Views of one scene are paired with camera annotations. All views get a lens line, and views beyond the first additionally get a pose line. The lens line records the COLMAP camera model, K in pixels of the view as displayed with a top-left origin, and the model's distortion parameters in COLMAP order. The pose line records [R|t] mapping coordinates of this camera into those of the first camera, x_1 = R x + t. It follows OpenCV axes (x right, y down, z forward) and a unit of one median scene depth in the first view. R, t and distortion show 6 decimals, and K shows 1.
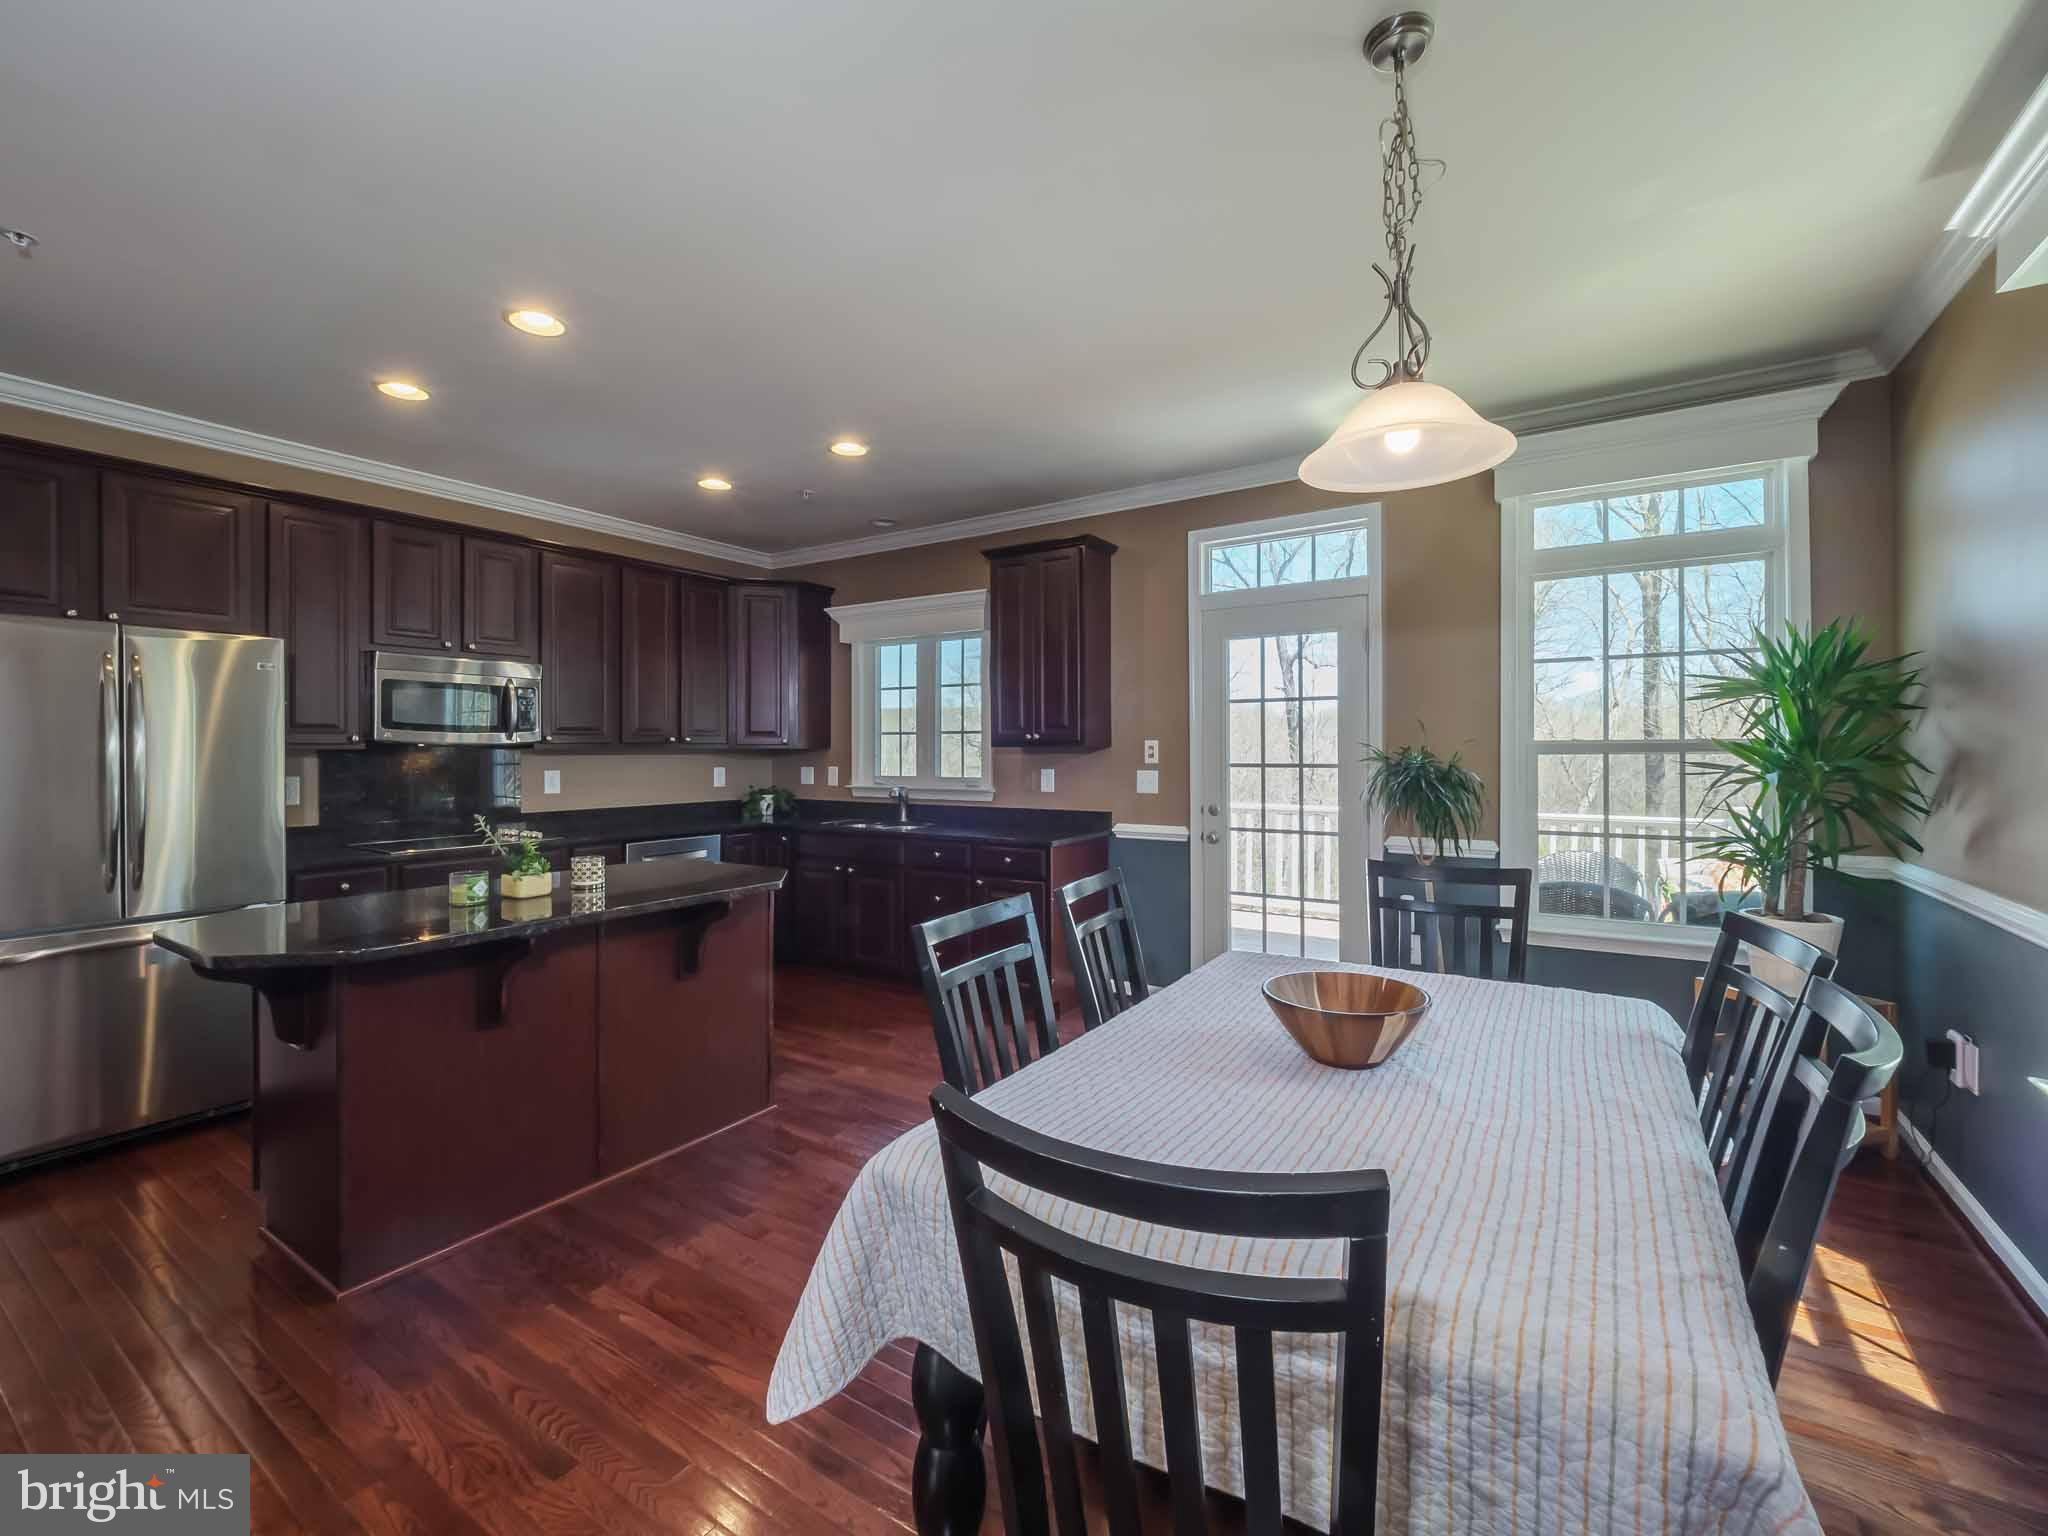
lens RADIAL K [[869.3, 0, 1036.4], [0, 869.3, 752.9], [0, 0, 1]] dist [-0.006253, -0.000481]
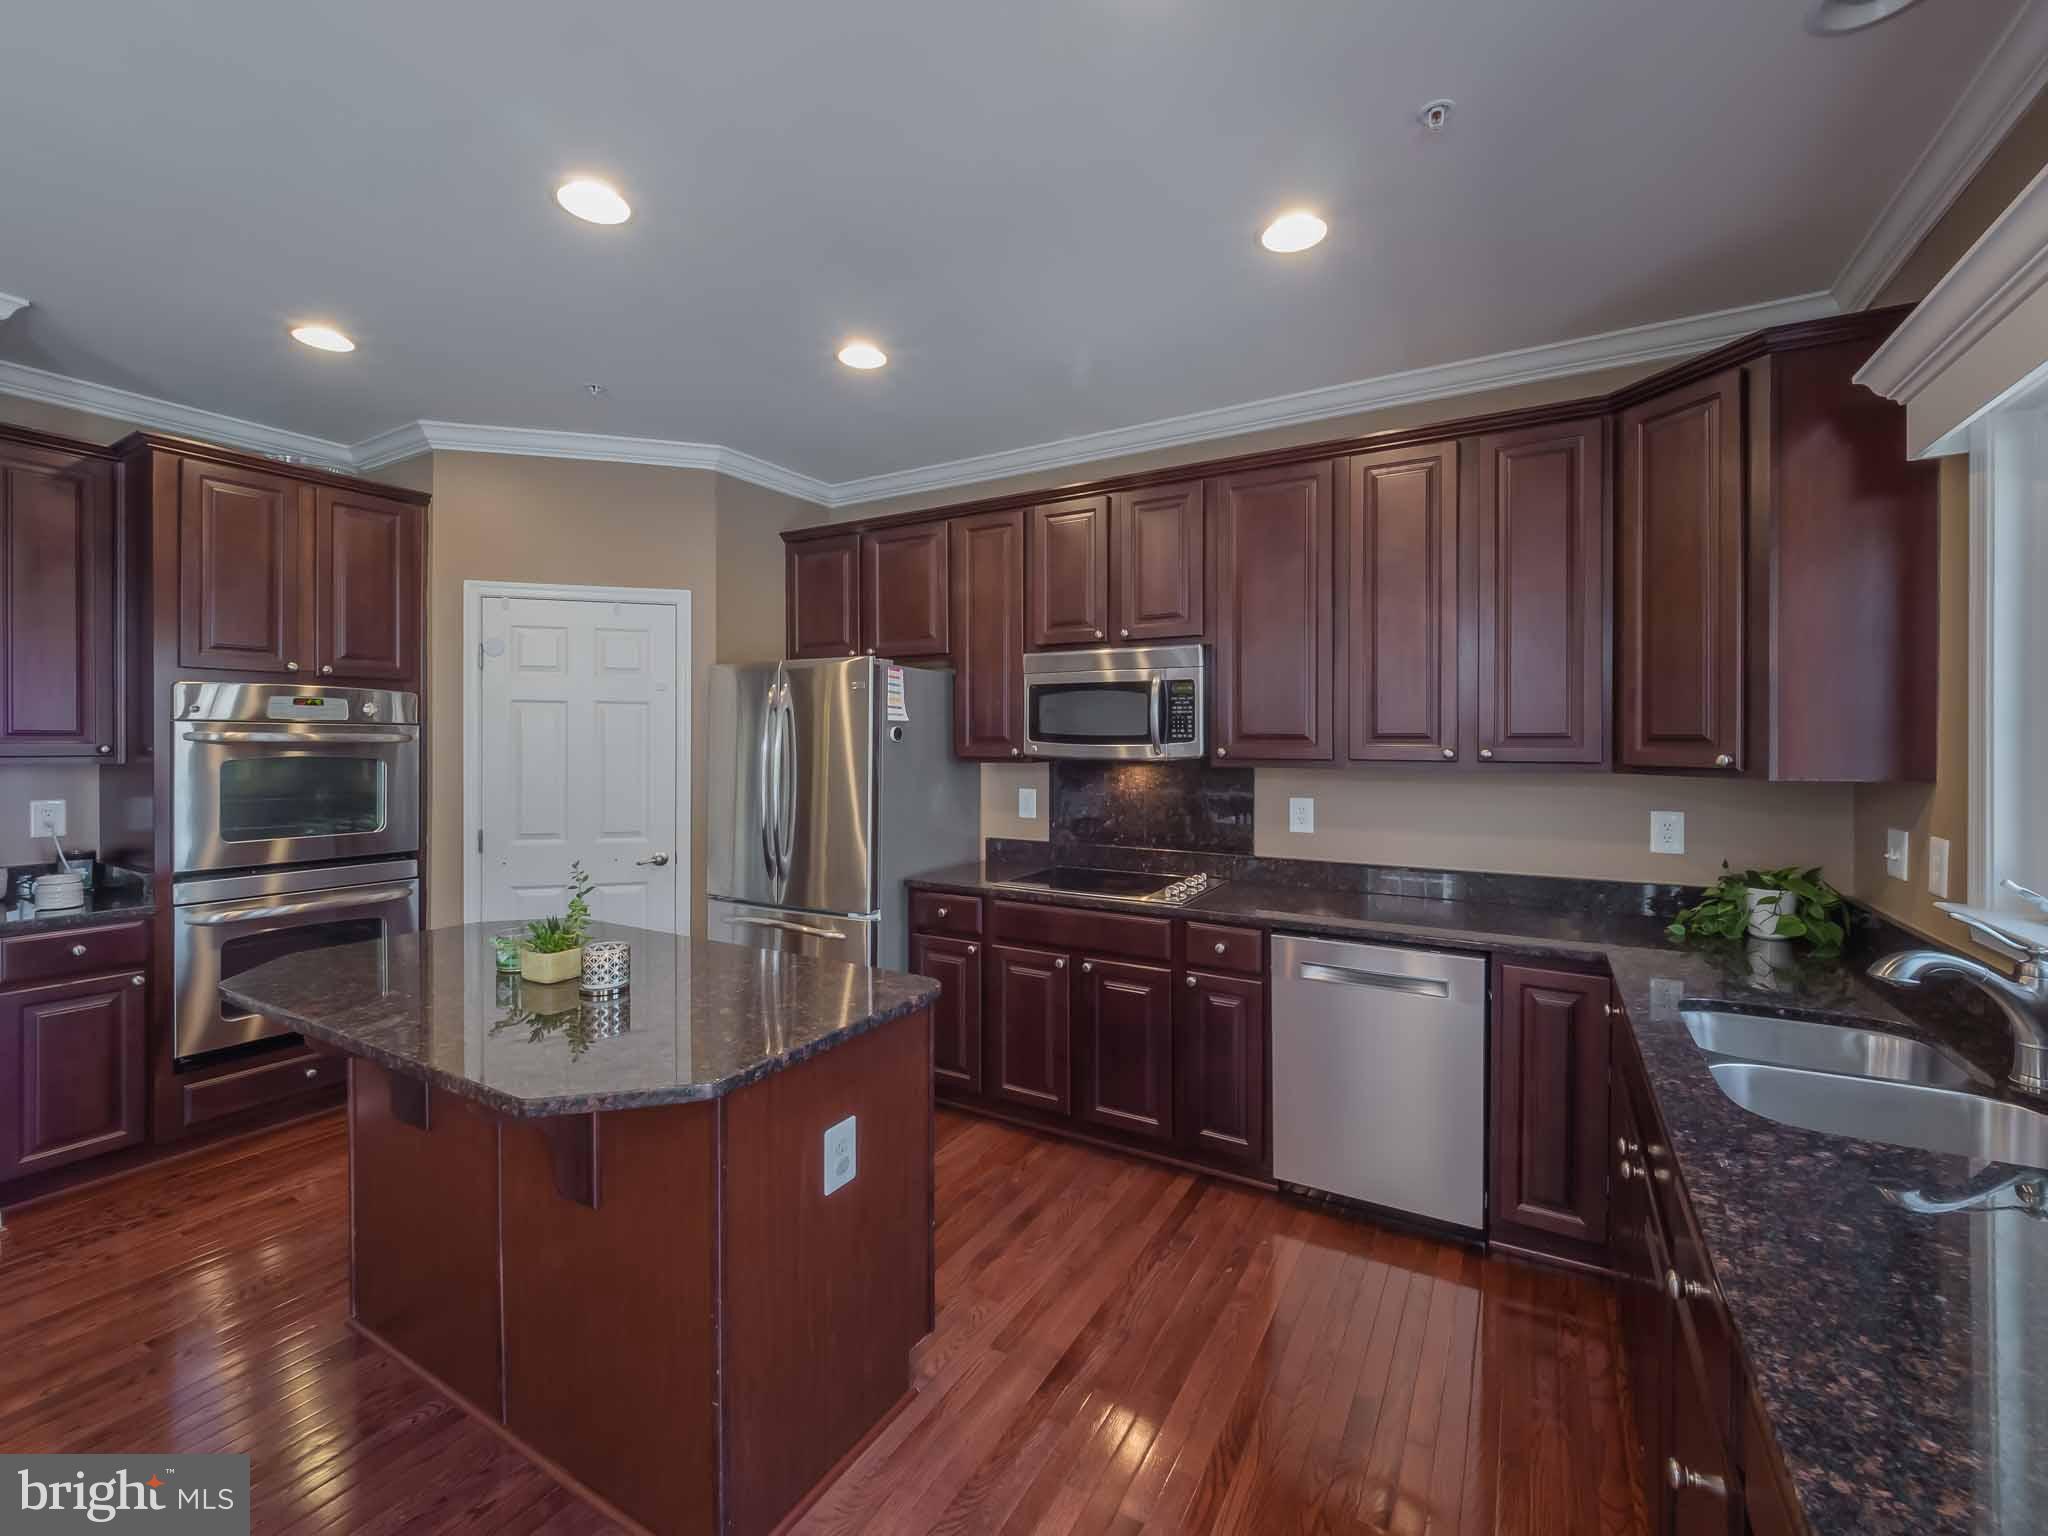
lens RADIAL K [[845.9, 0, 1029.1], [0, 845.9, 742.3], [0, 0, 1]] dist [-0.001624, -0.000168]
pose [[0.046233, 0.002946, -0.998926, 0.088541], [-0.007162, 0.999971, 0.002617, -0.024319], [0.998905, 0.007033, 0.046252, 0.806370]]
